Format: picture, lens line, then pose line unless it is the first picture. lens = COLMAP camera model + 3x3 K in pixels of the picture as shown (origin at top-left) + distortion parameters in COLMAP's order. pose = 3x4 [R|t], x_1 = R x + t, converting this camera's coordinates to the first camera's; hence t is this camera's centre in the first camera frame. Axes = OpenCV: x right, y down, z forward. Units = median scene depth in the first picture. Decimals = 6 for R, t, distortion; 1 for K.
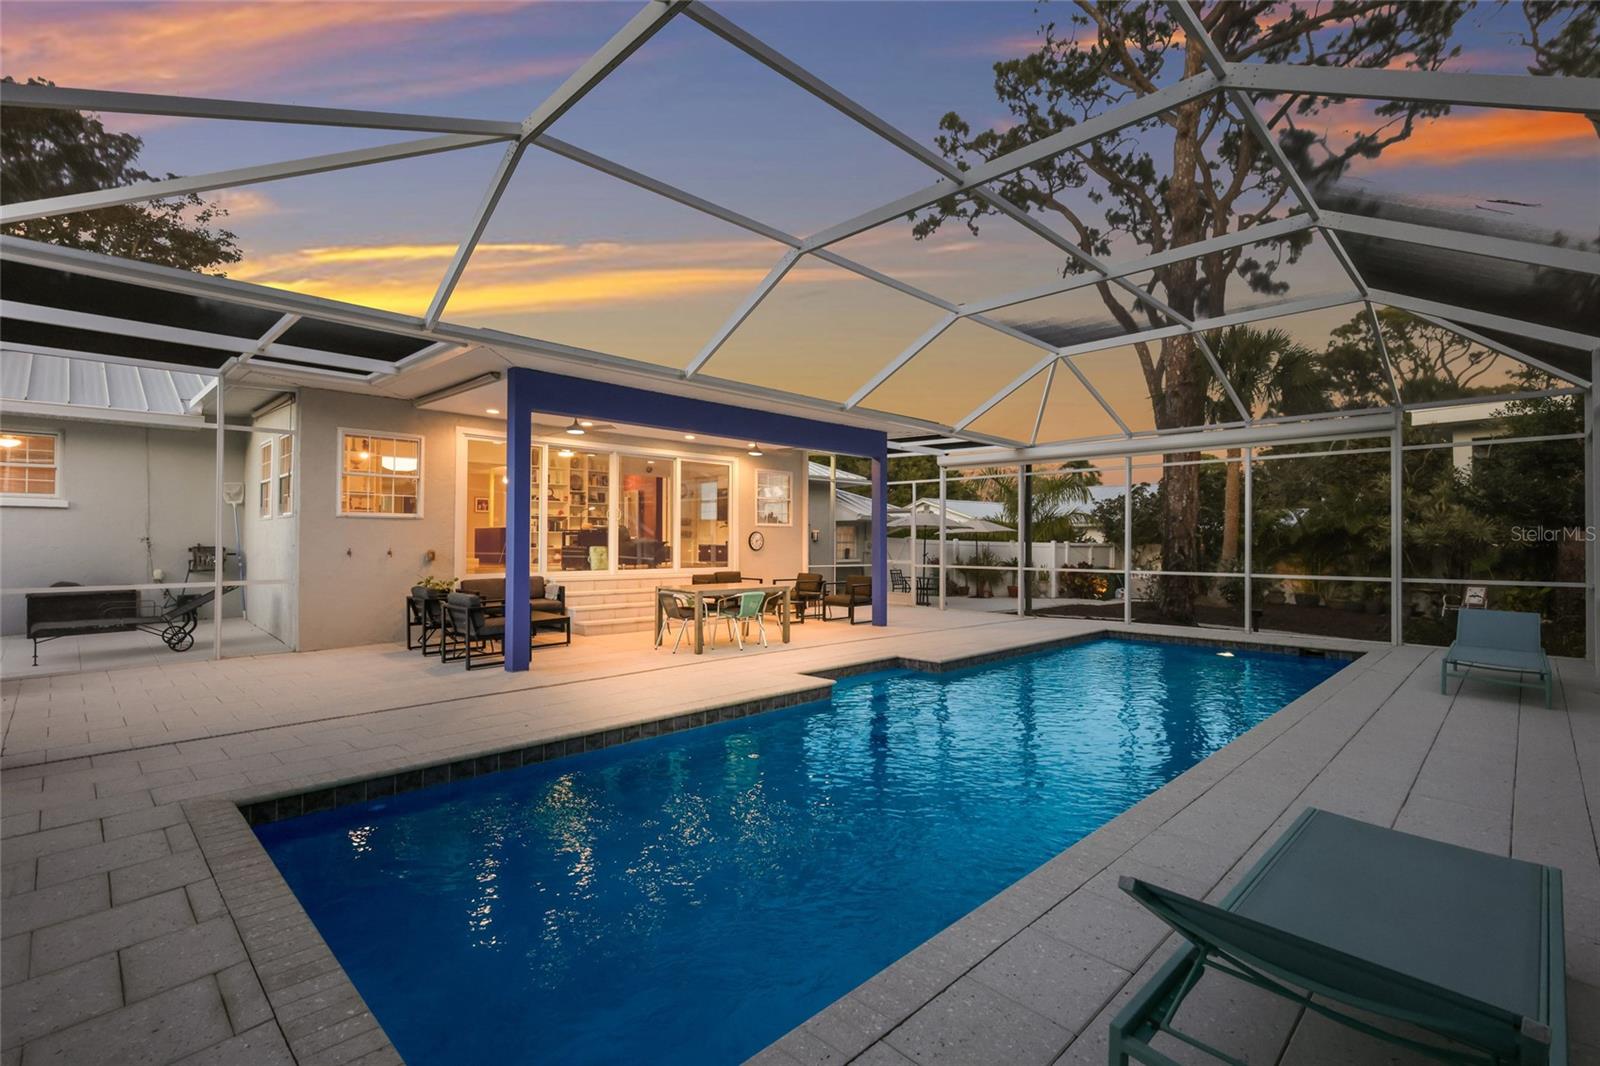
lens RADIAL K [[745.8, 0, 799.4], [0, 745.8, 531.0], [0, 0, 1]] dist [0.002990, -0.000508]
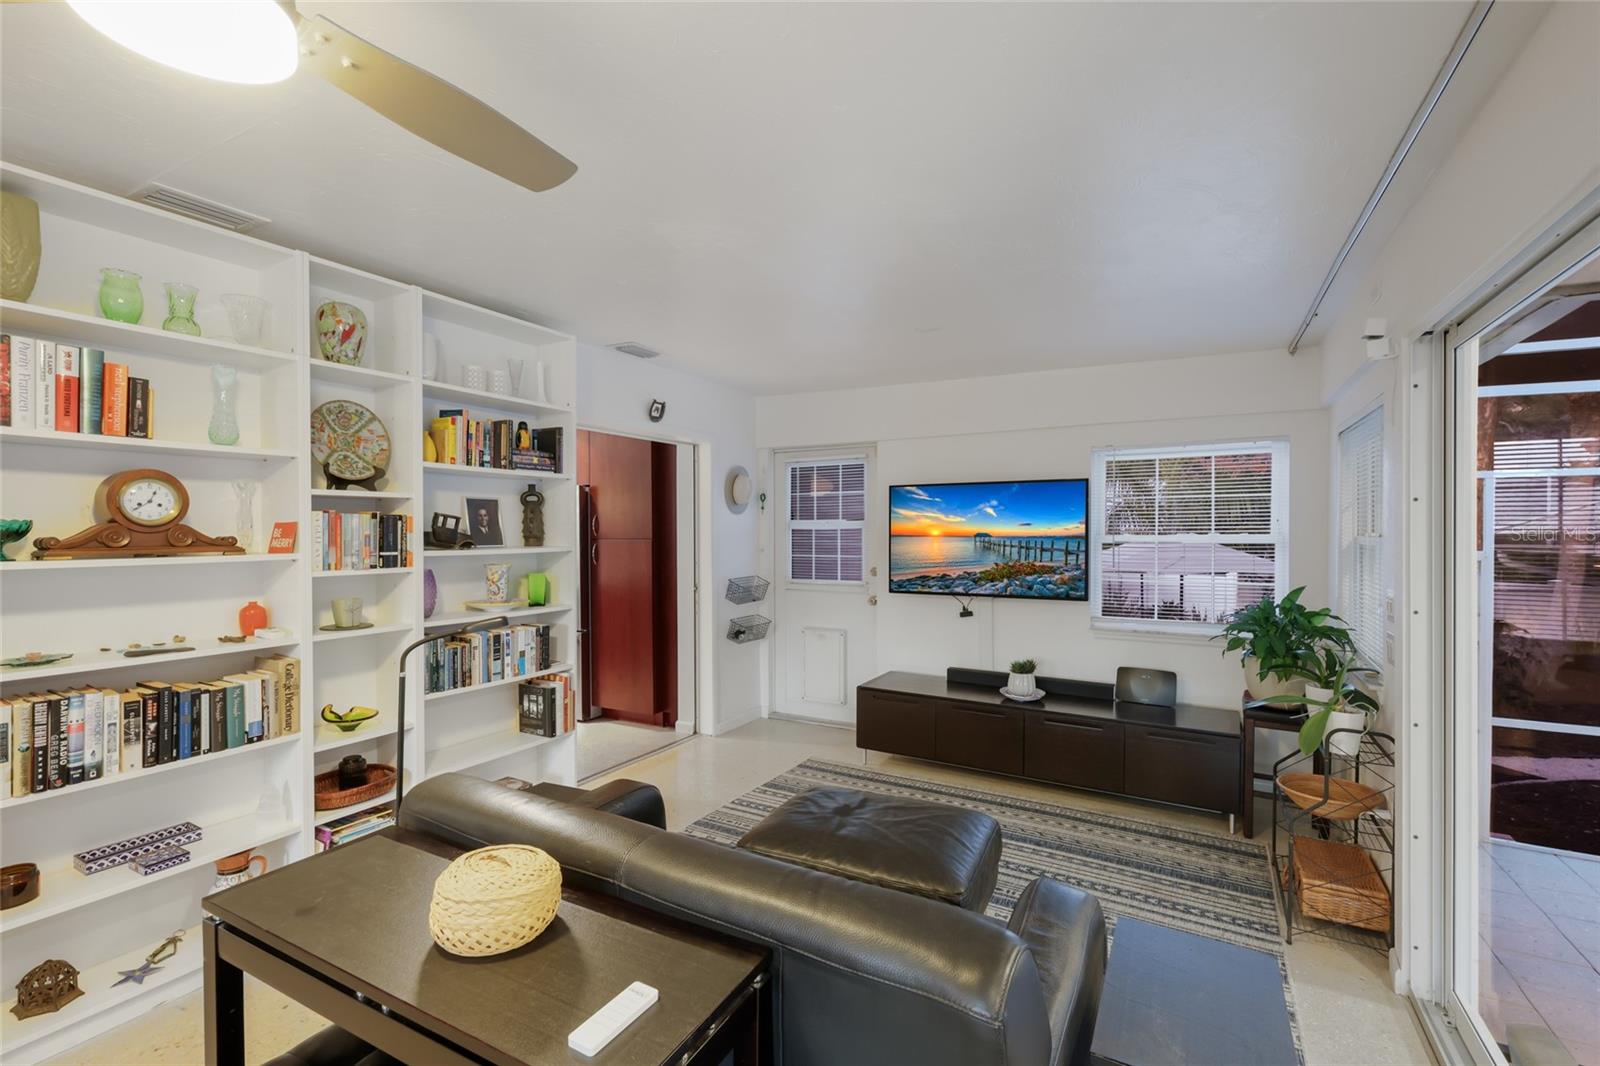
lens RADIAL K [[722.8, 0, 786.3], [0, 722.8, 537.2], [0, 0, 1]] dist [0.001307, -0.000878]
pose [[0.966158, -0.008140, 0.257822, -0.137076], [0.002118, 0.999719, 0.023626, -0.026327], [-0.257942, -0.022281, 0.965904, 0.453801]]
